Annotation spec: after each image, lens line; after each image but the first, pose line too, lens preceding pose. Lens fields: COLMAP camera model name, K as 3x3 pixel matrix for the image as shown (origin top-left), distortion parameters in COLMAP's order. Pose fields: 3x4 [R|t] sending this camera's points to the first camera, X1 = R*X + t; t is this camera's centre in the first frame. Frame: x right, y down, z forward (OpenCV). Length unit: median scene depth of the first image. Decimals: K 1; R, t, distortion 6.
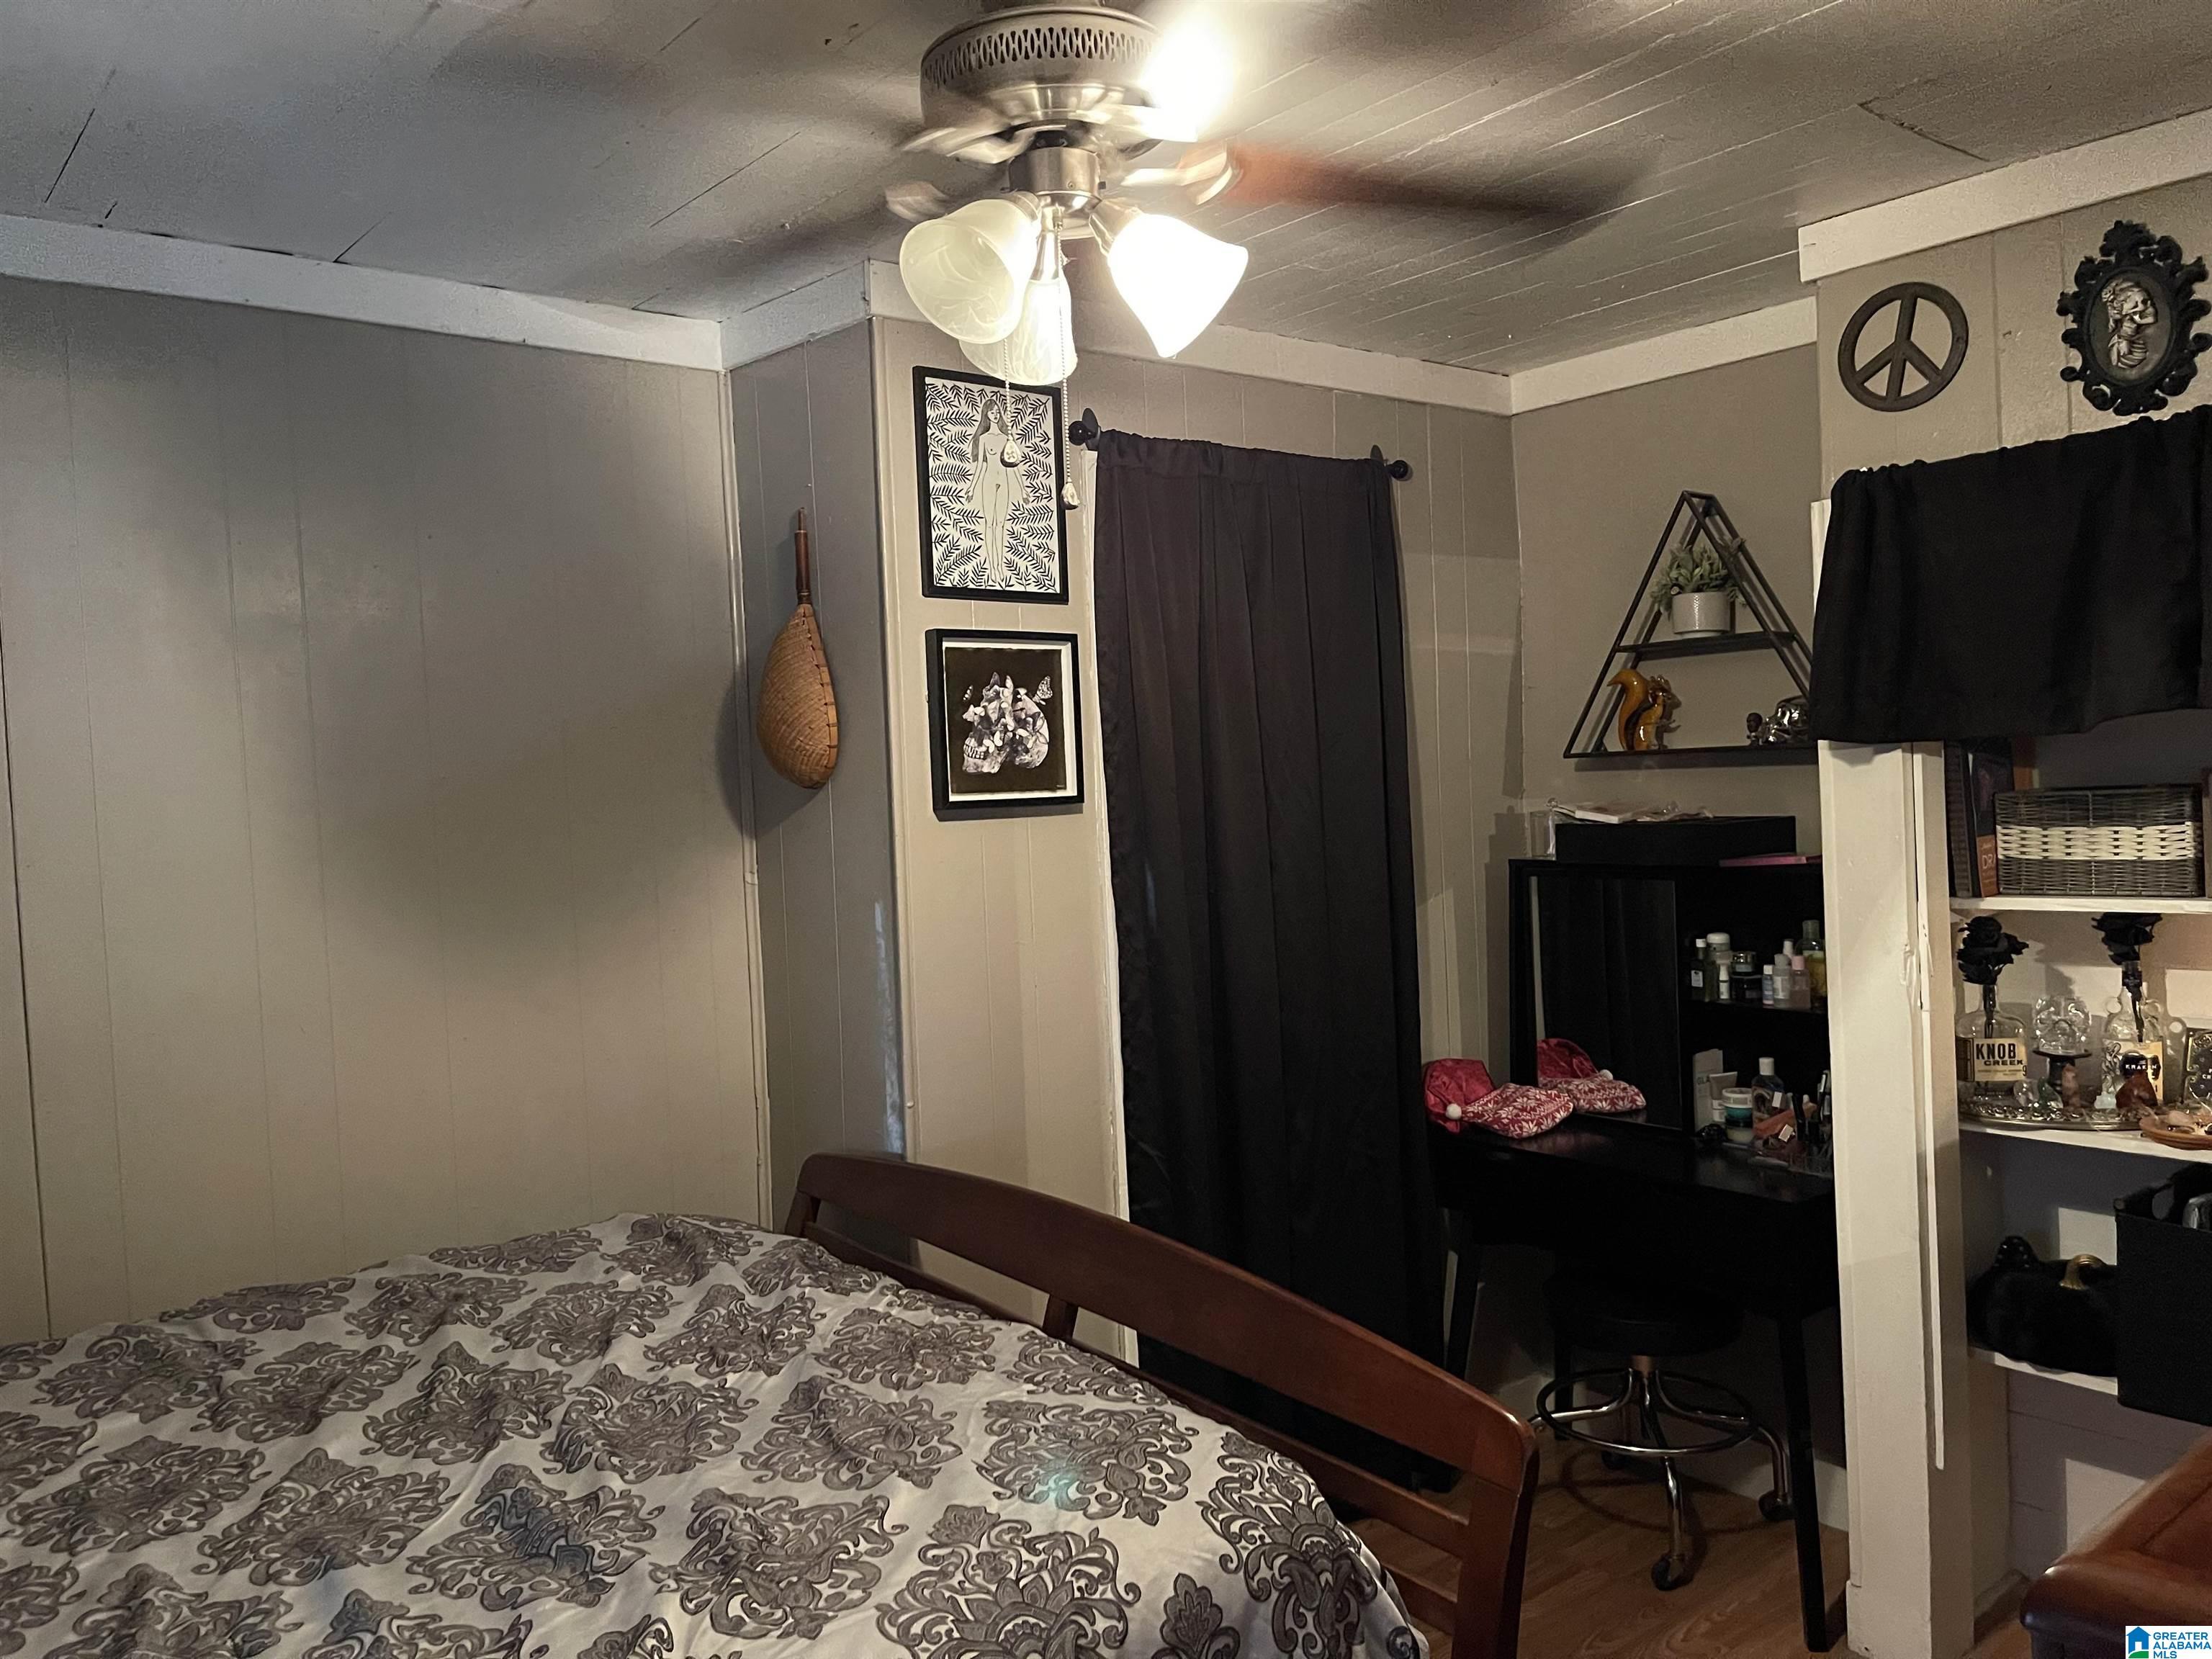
lens RADIAL K [[1669.1, 0, 1092.7], [0, 1669.1, 825.3], [0, 0, 1]] dist [0.070882, -0.097257]
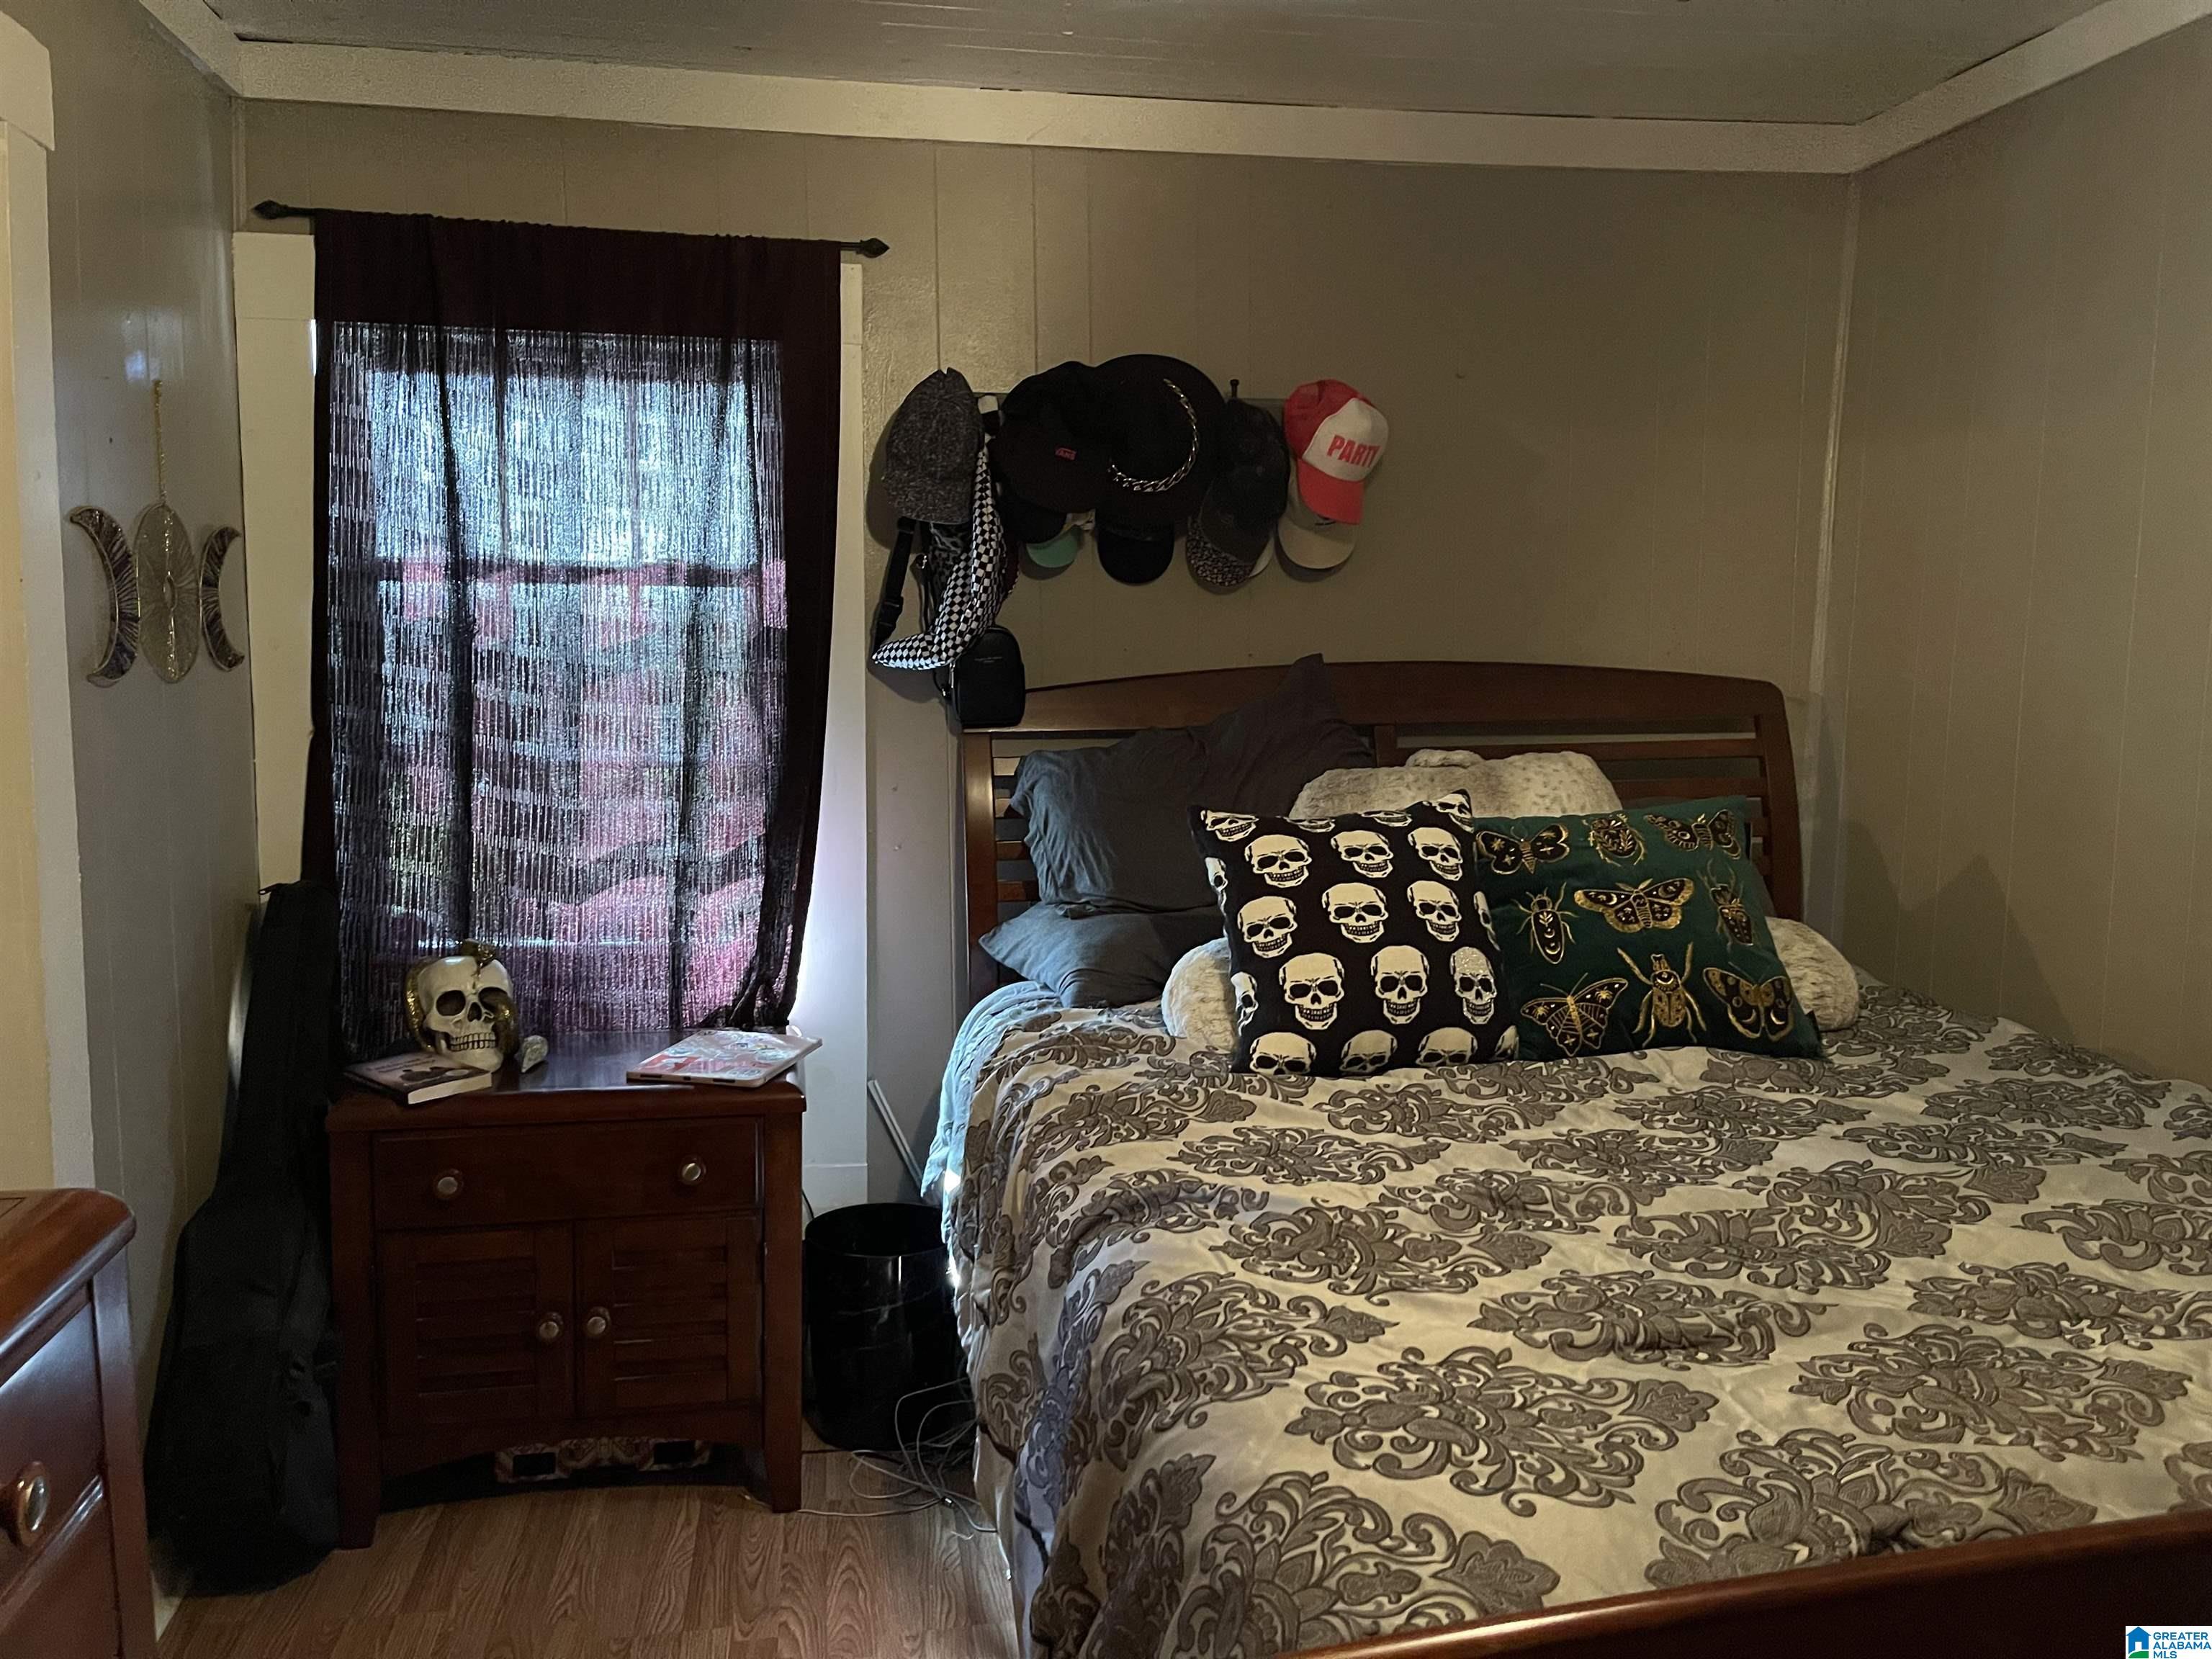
lens RADIAL K [[1669.1, 0, 1092.7], [0, 1669.1, 825.3], [0, 0, 1]] dist [0.070882, -0.097257]
pose [[-0.484208, 0.133353, -0.864731, 0.698894], [-0.010944, 0.987317, 0.158385, 0.012086], [0.874885, 0.086155, -0.476607, 1.229627]]
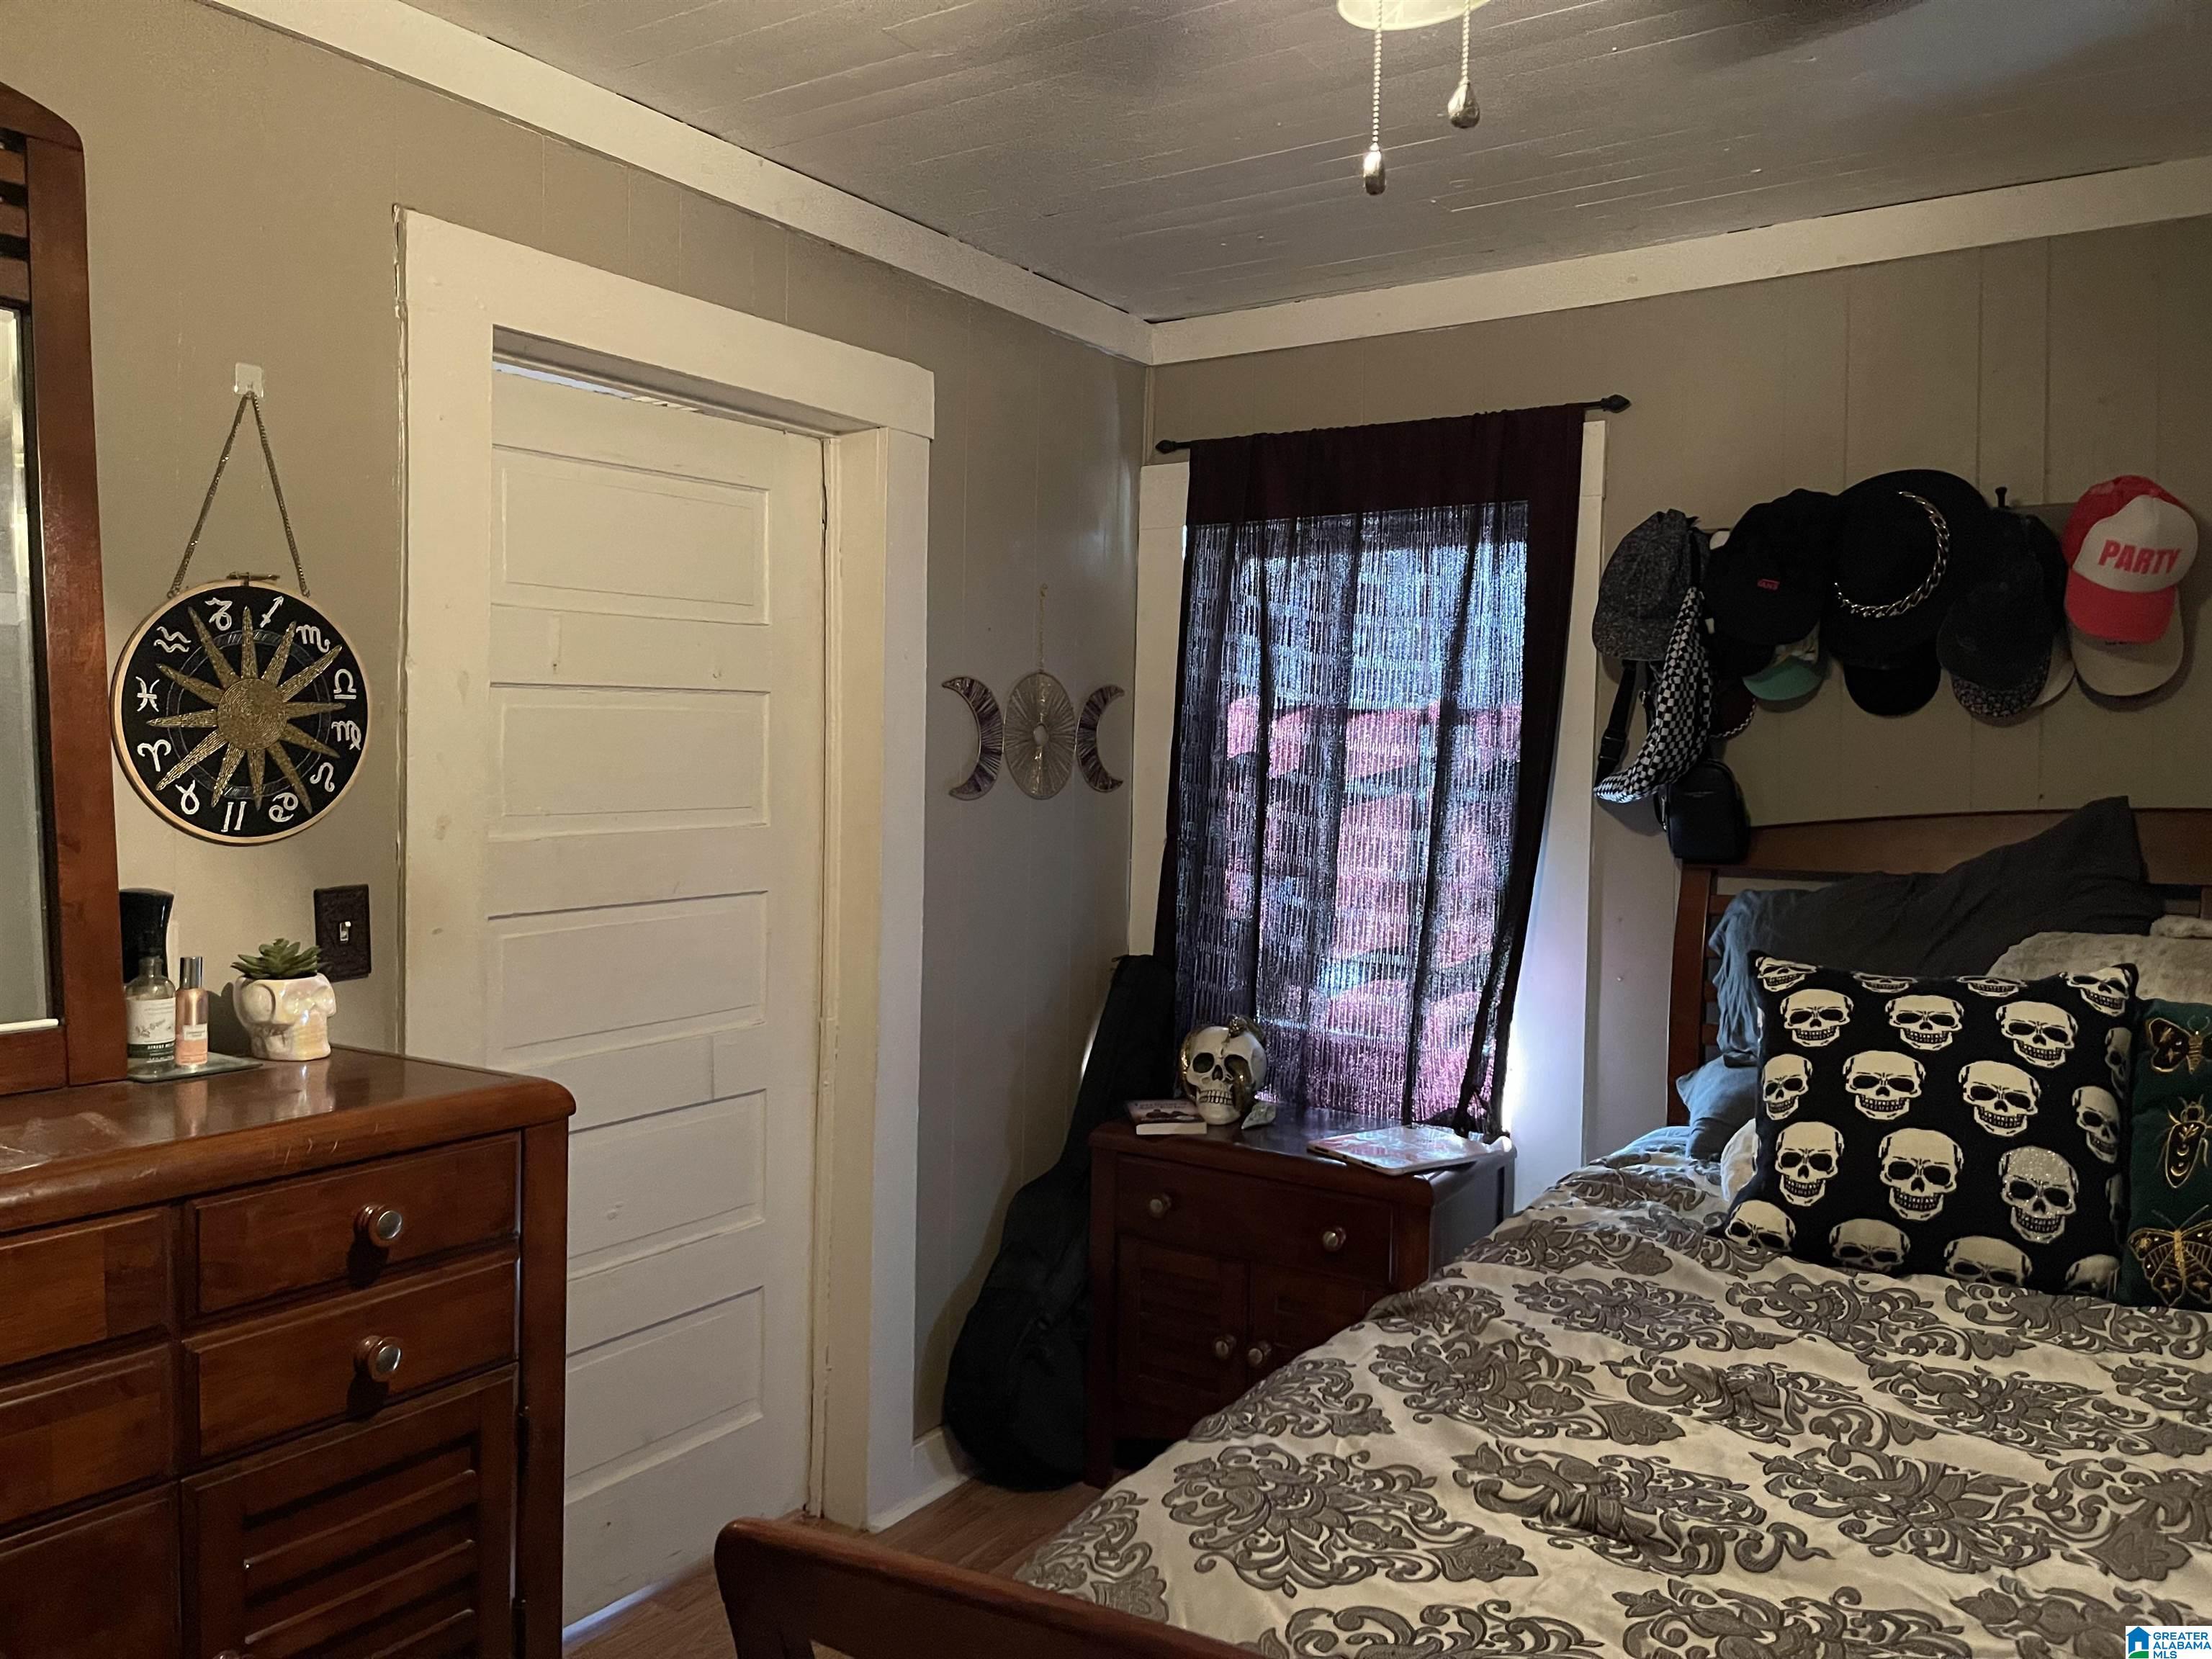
lens RADIAL K [[1674.9, 0, 1115.2], [0, 1674.9, 814.1], [0, 0, 1]] dist [0.083270, -0.127833]
pose [[-0.955780, 0.032983, -0.292228, 0.307171], [0.012769, 0.997408, 0.070811, 0.008500], [0.293806, 0.063949, -0.953724, 1.756207]]
